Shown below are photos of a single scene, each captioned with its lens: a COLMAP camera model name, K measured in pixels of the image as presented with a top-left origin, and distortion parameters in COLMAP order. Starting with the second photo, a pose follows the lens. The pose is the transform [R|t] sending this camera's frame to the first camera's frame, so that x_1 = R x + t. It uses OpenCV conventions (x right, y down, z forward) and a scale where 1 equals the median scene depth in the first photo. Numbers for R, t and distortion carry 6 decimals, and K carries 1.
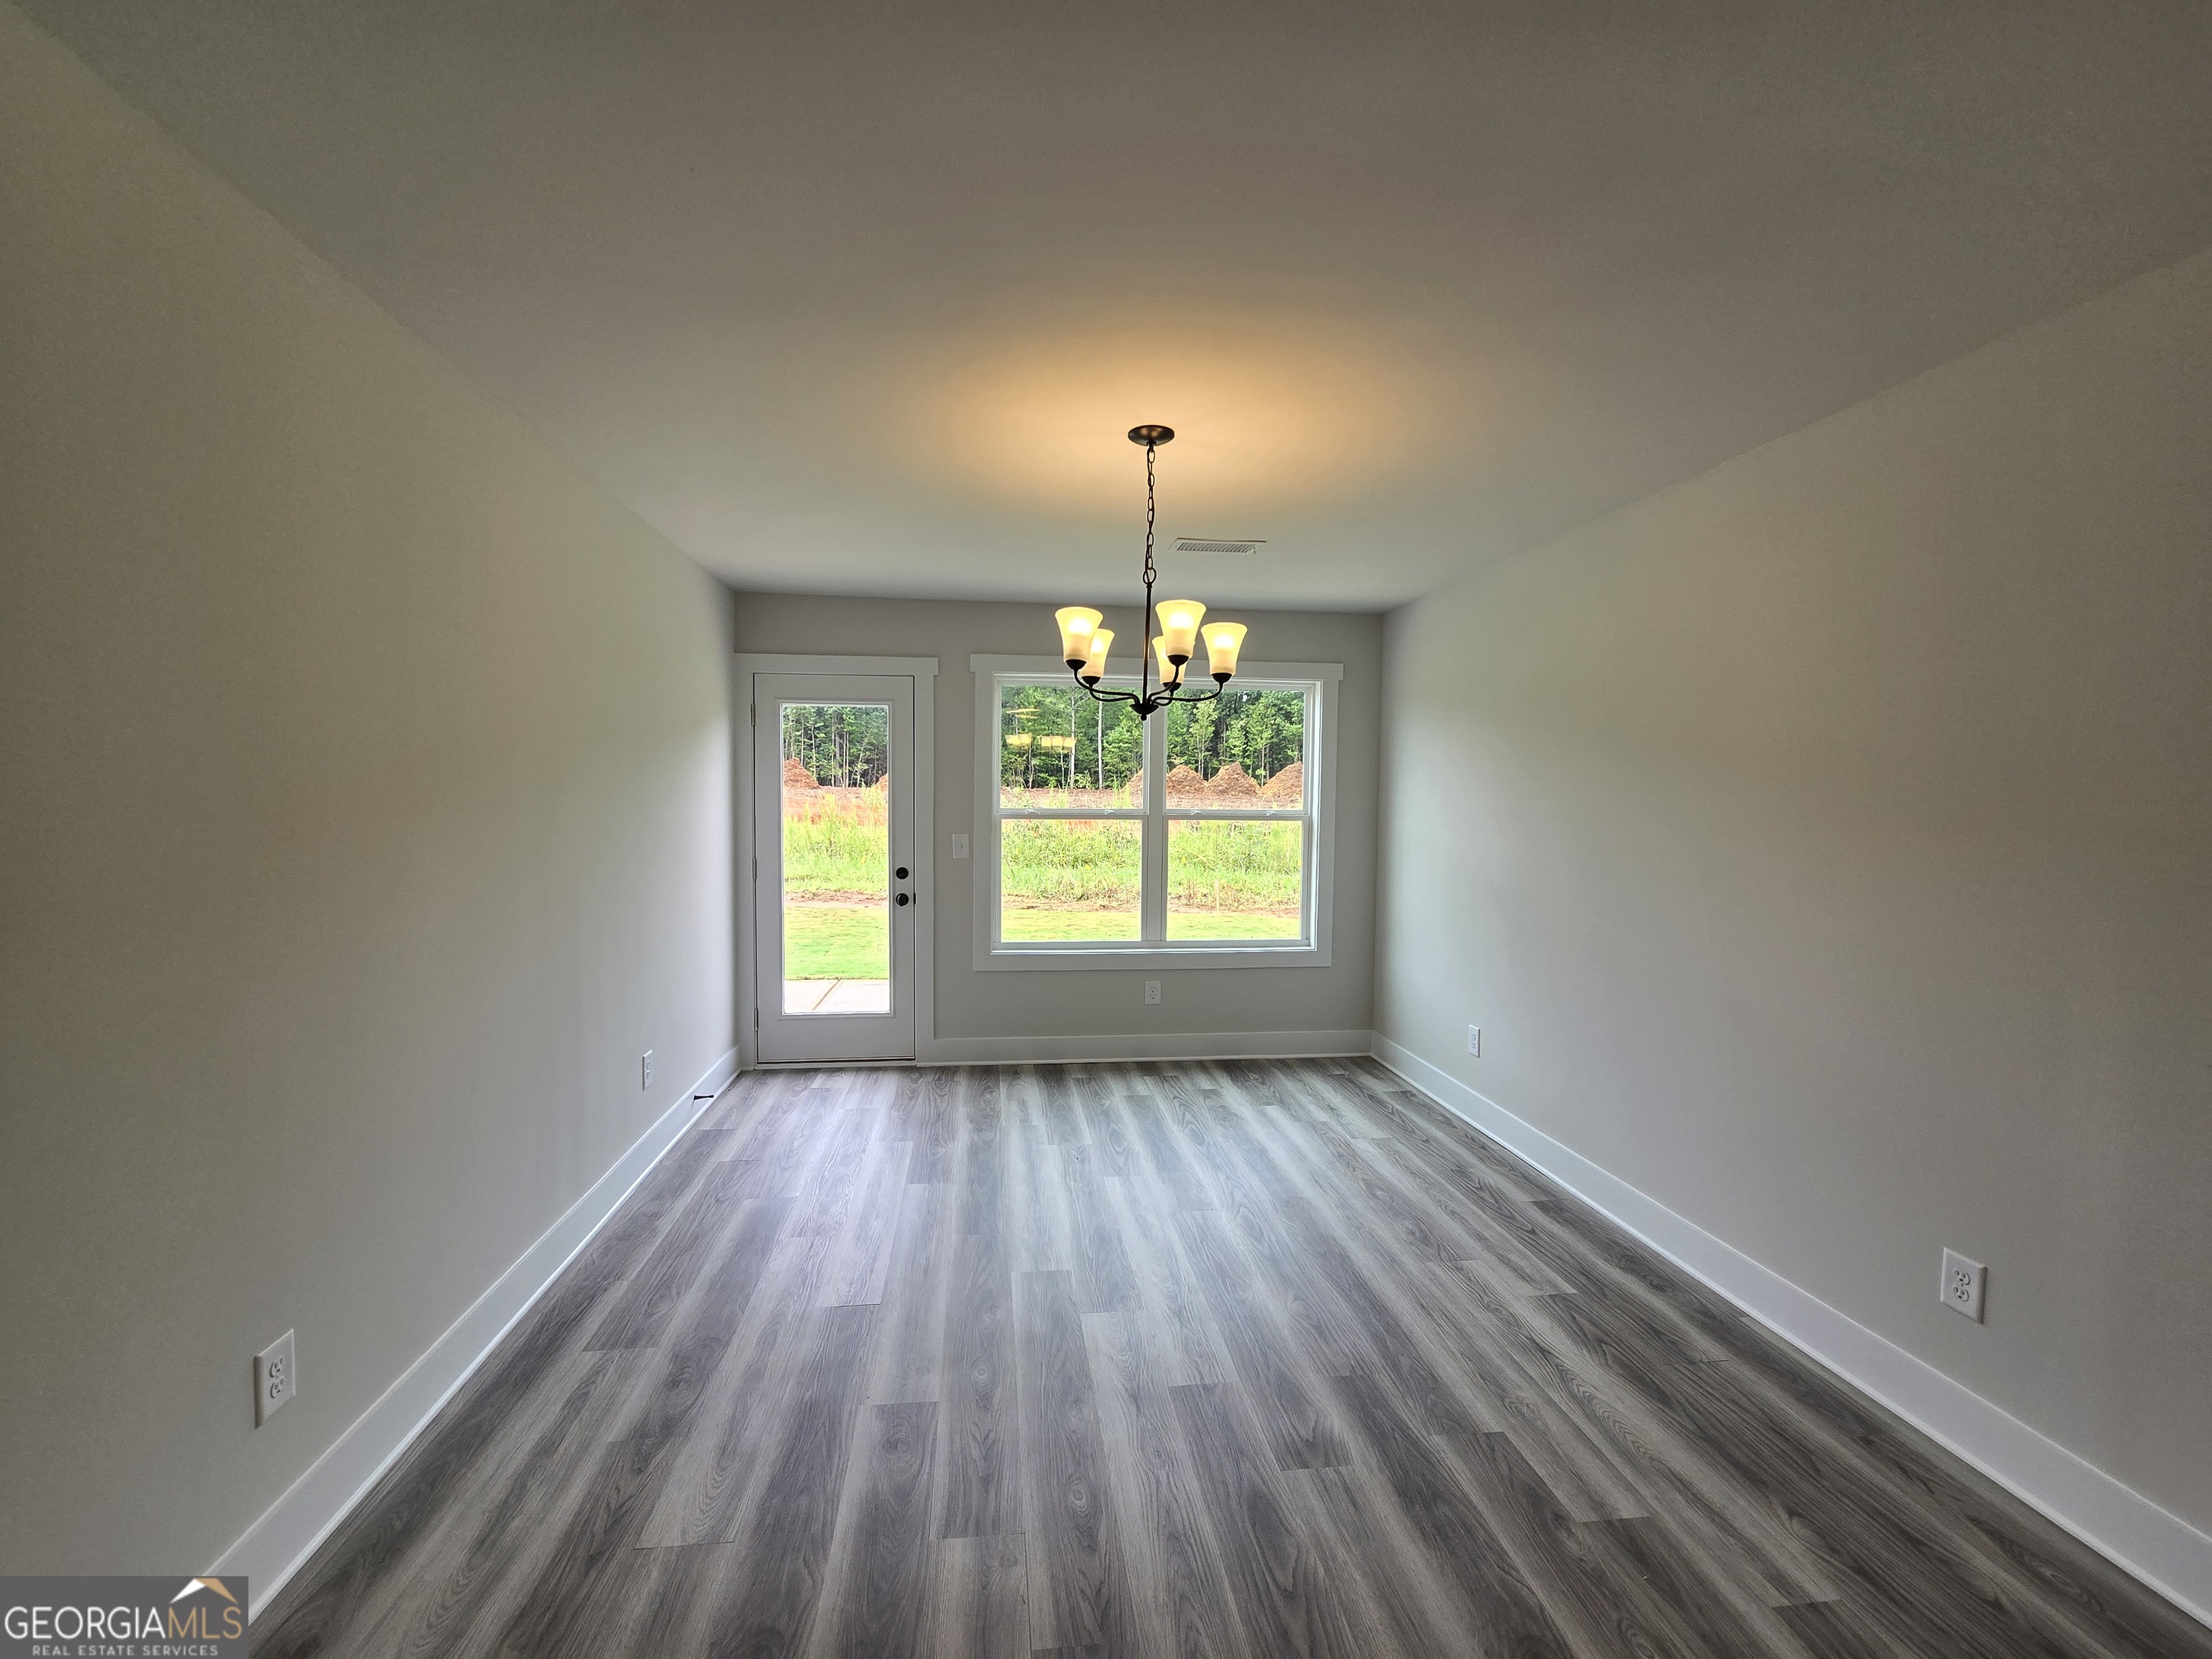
lens RADIAL K [[901.4, 0, 1106.8], [0, 901.4, 837.7], [0, 0, 1]] dist [0.001150, 0.000480]
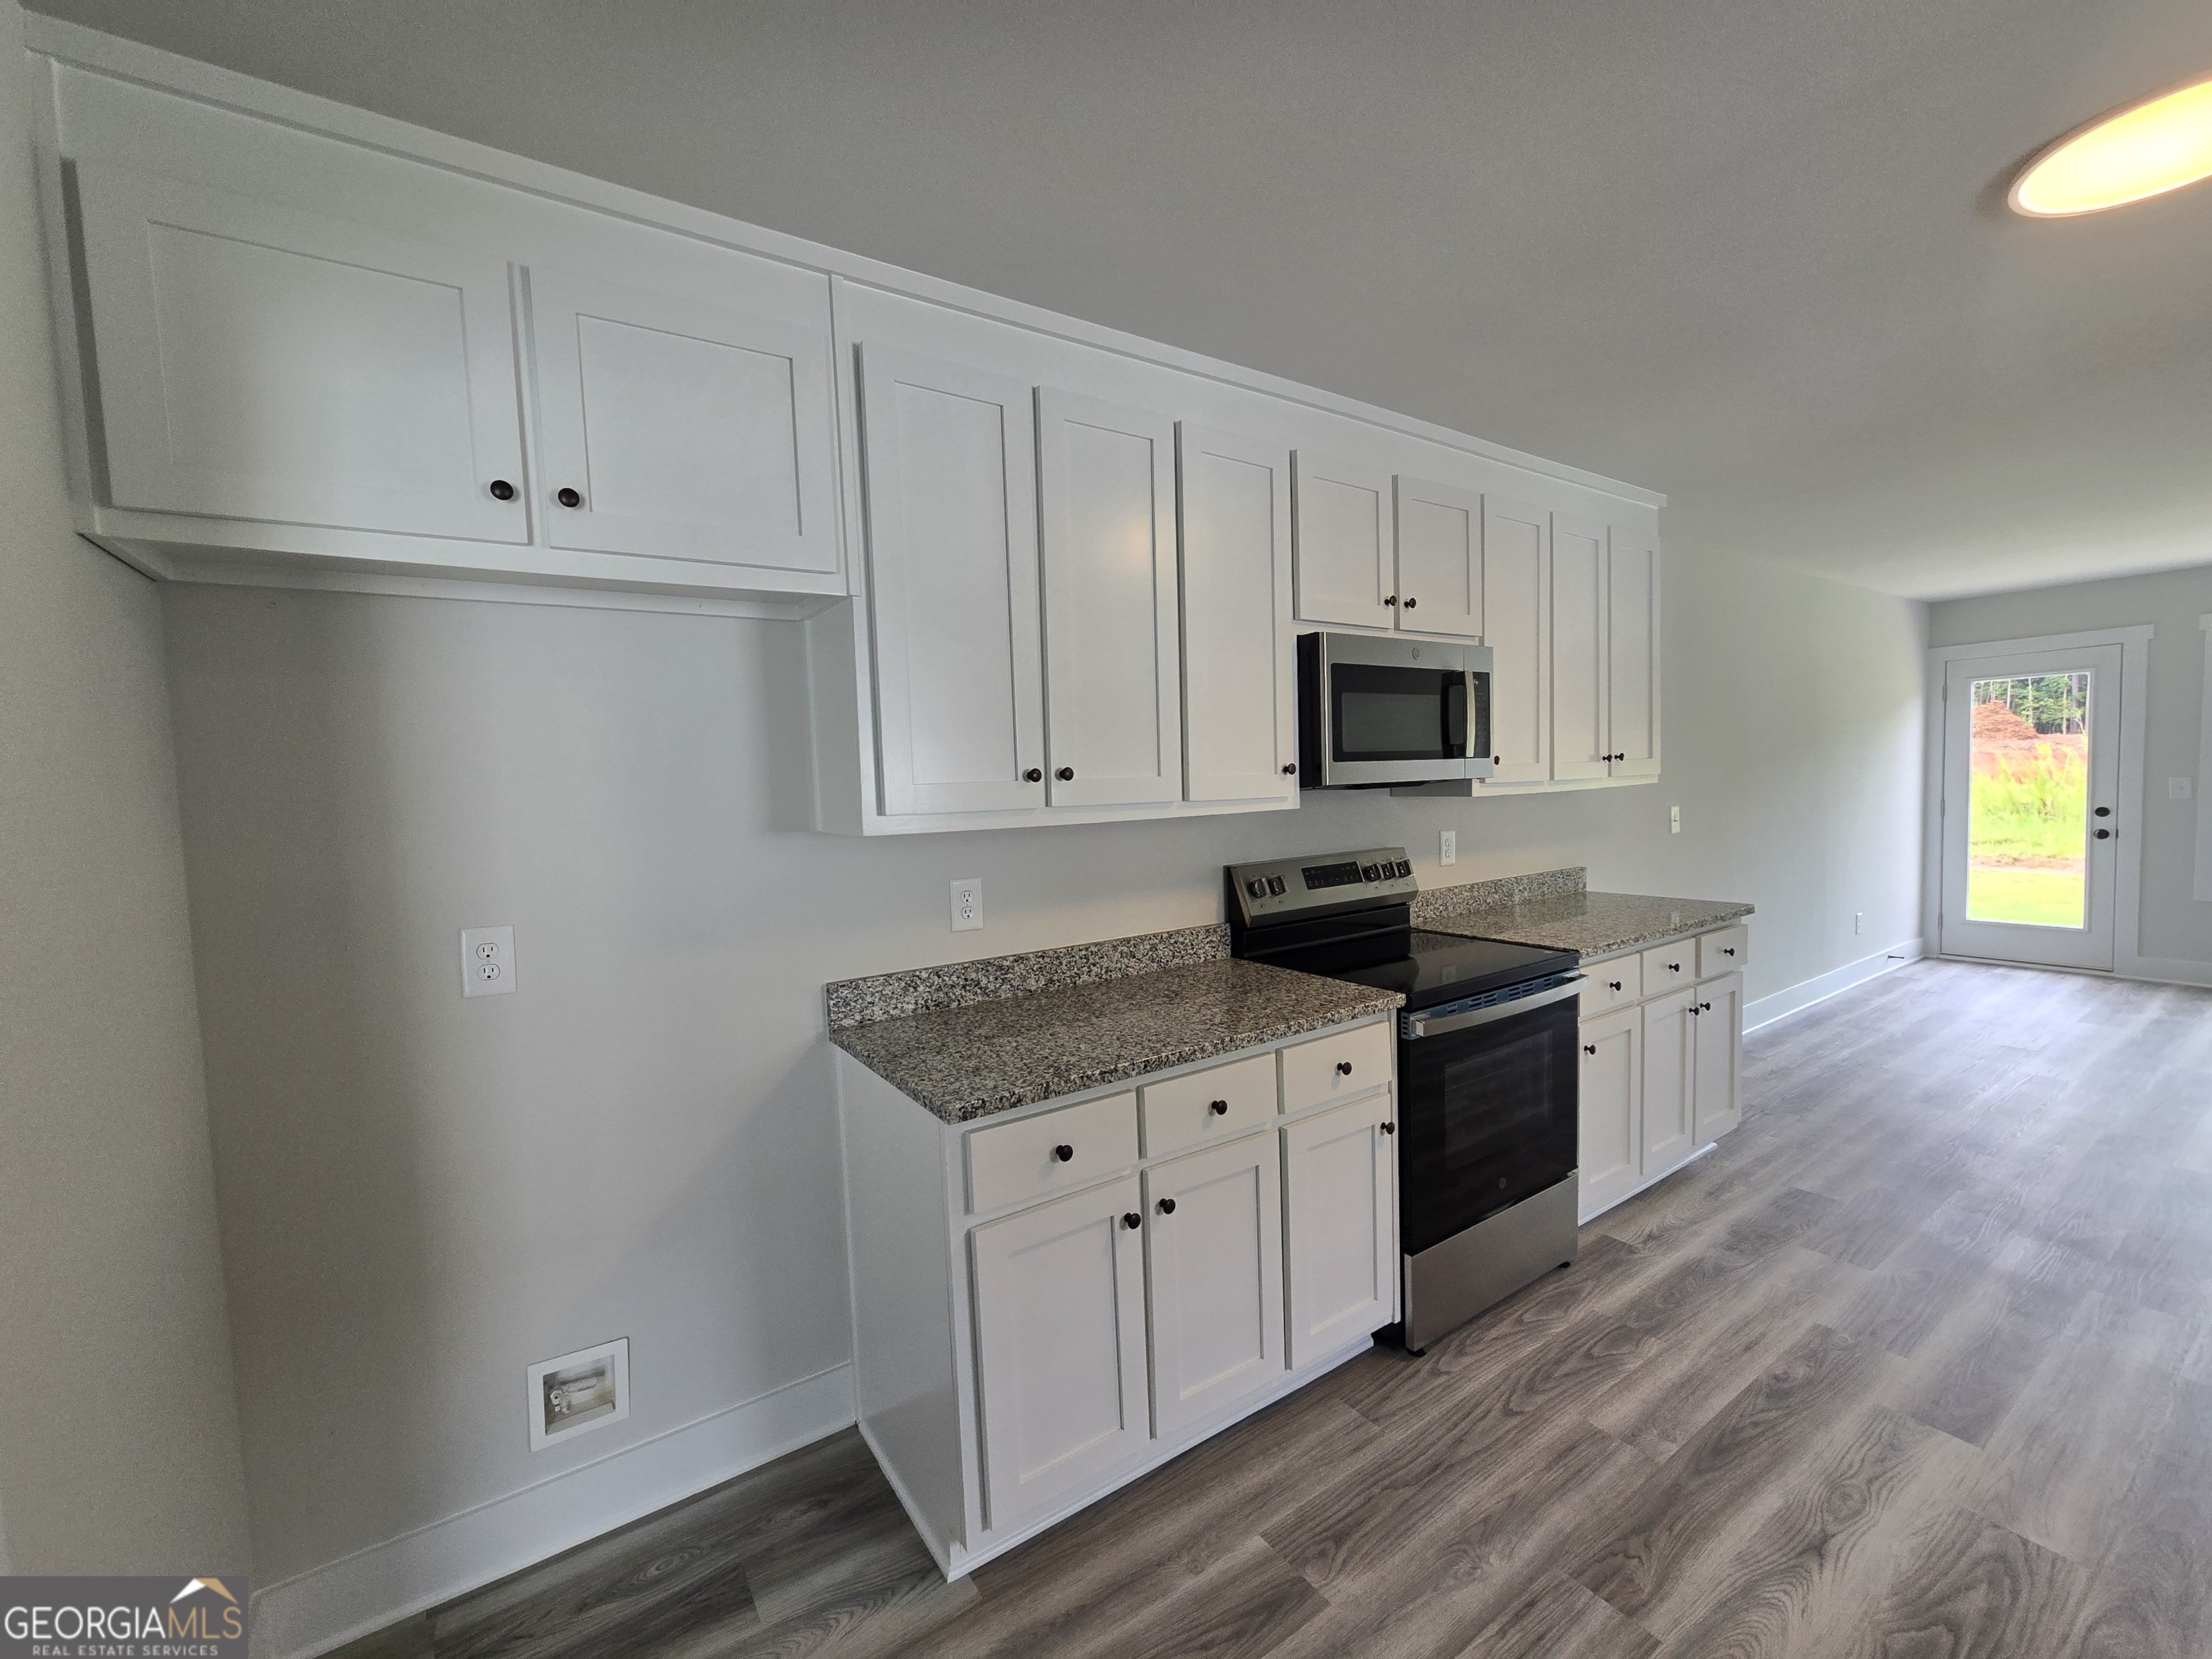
lens RADIAL K [[901.4, 0, 1097.7], [0, 901.4, 836.7], [0, 0, 1]] dist [0.001150, 0.000480]
pose [[0.441174, 0.029979, -0.896921, 0.254041], [0.000656, 0.999431, 0.033728, 0.030879], [0.897421, -0.015469, 0.440904, -0.702116]]
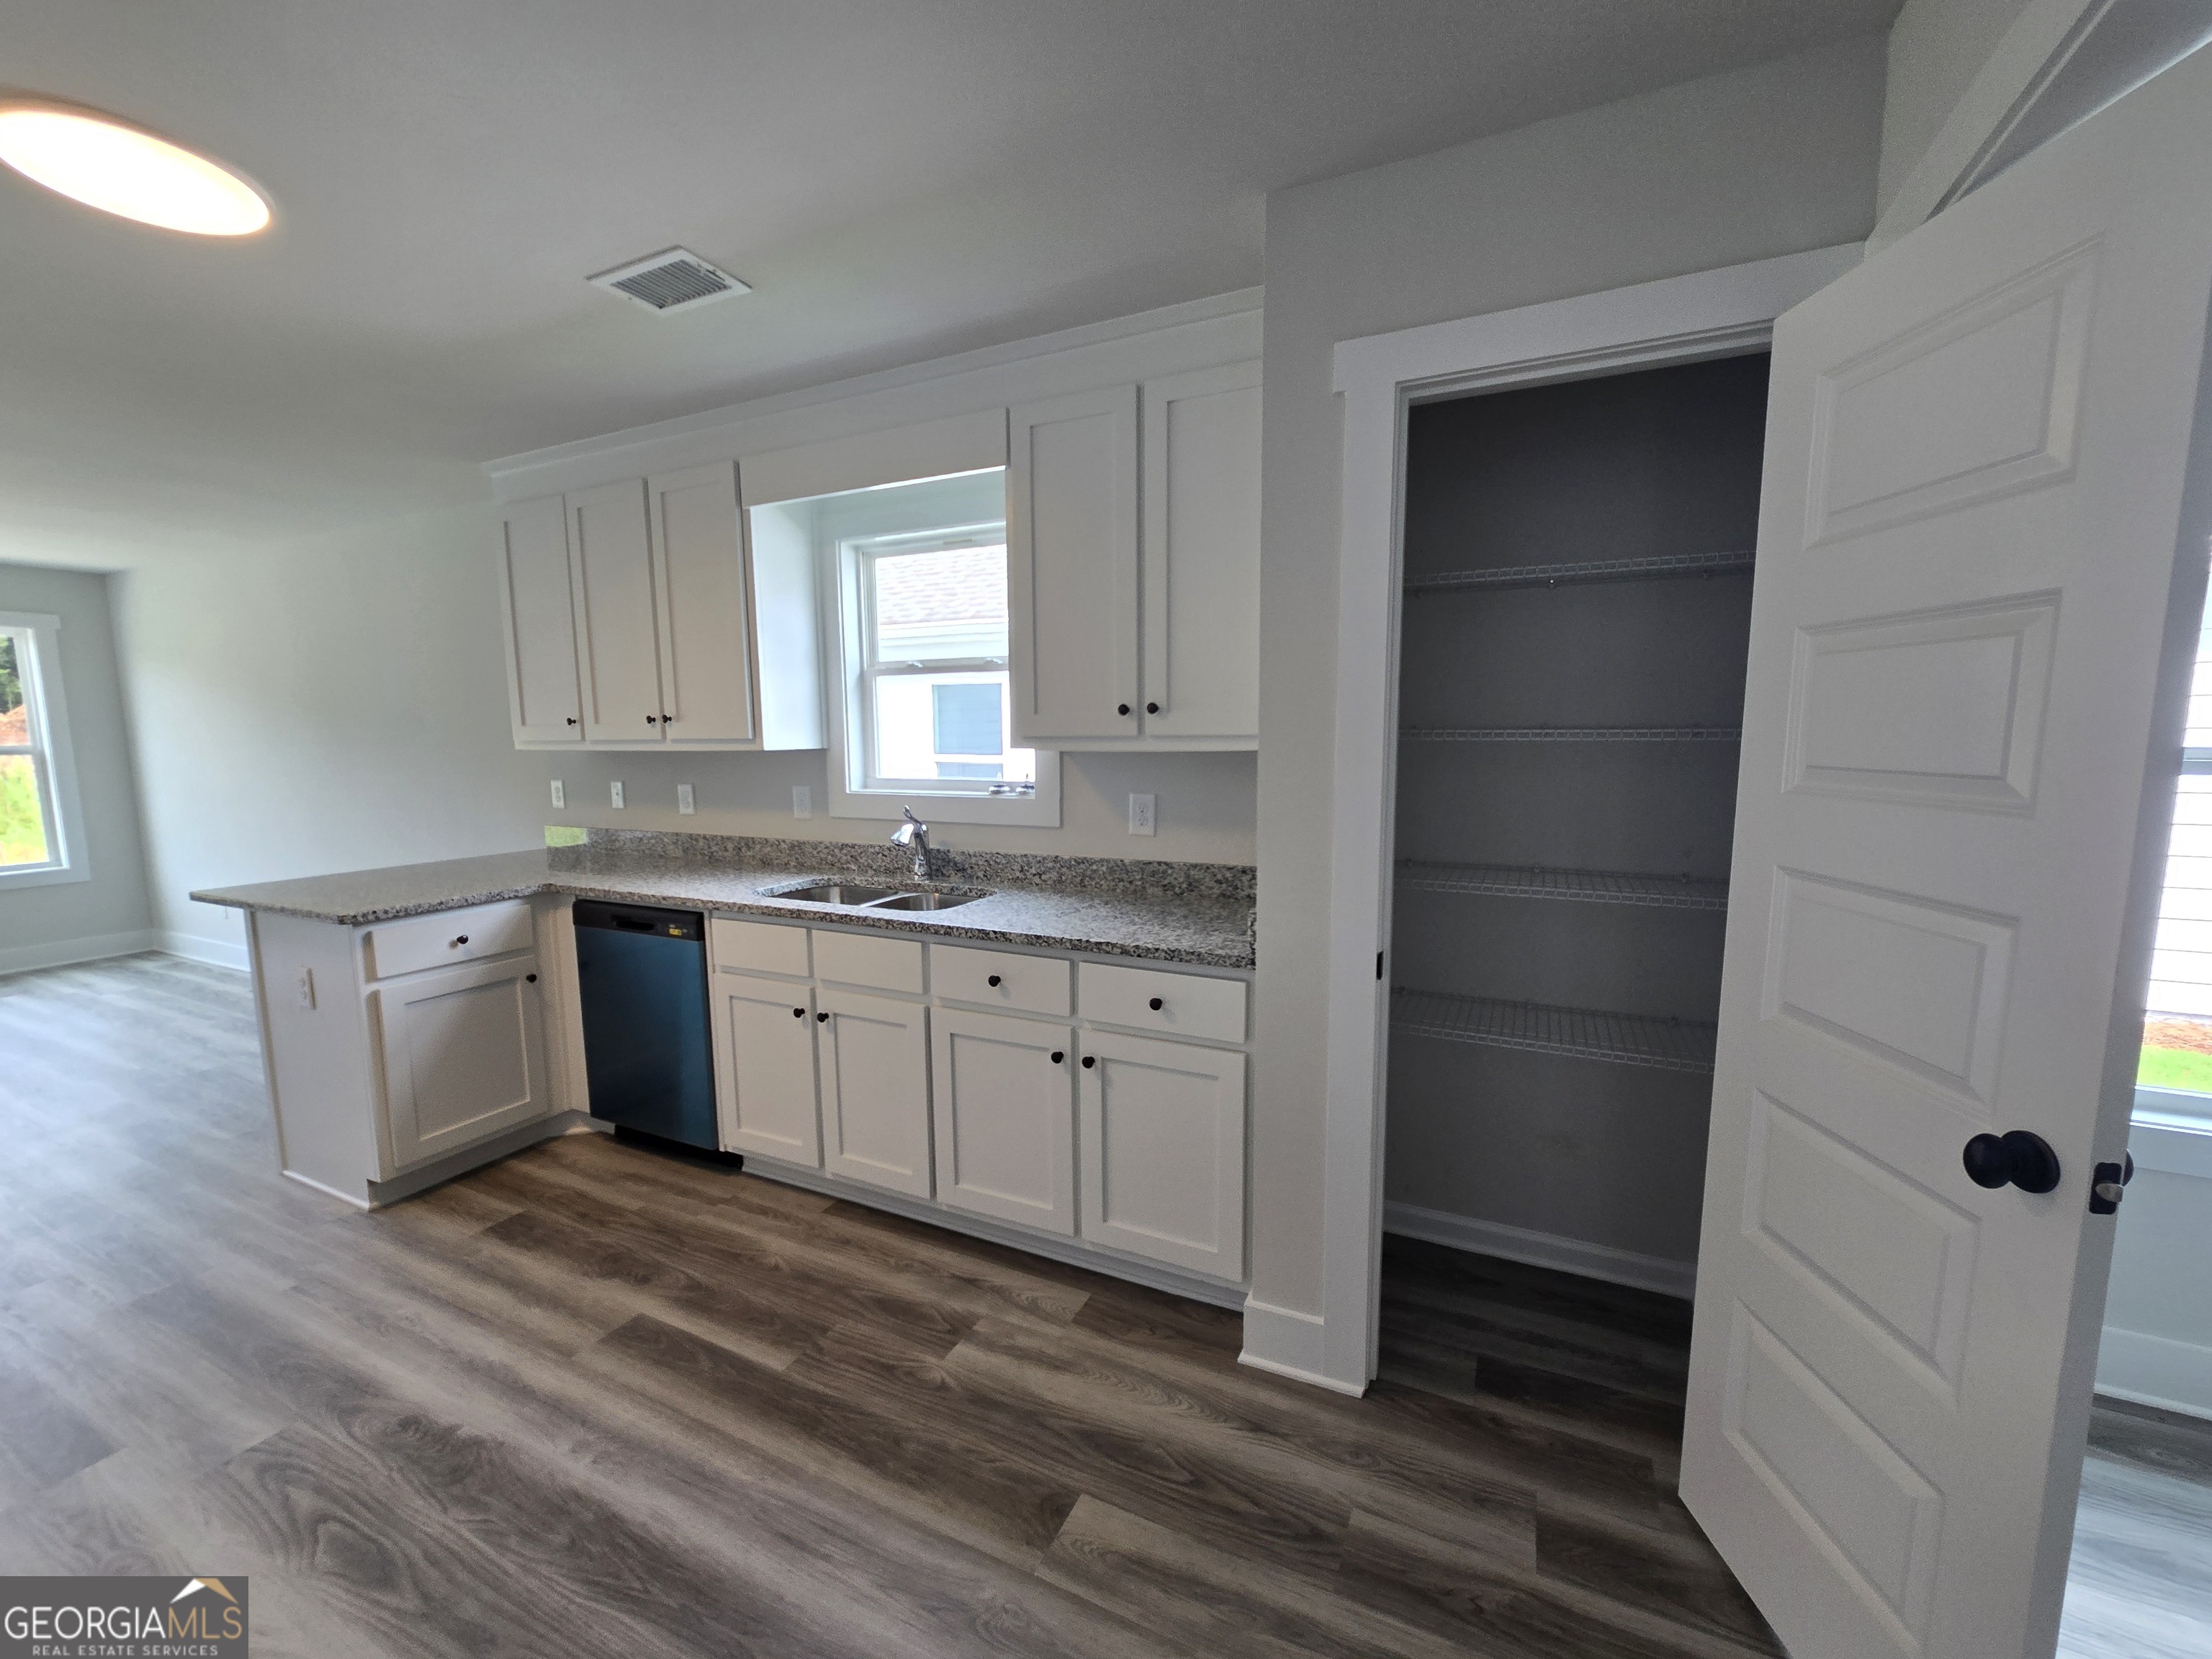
lens RADIAL K [[901.4, 0, 1069.2], [0, 901.4, 836.8], [0, 0, 1]] dist [0.001150, 0.000480]
pose [[0.559268, -0.109976, 0.821660, 0.005318], [0.047184, 0.993777, 0.100897, 0.032039], [-0.827643, -0.017659, 0.560977, -0.732997]]
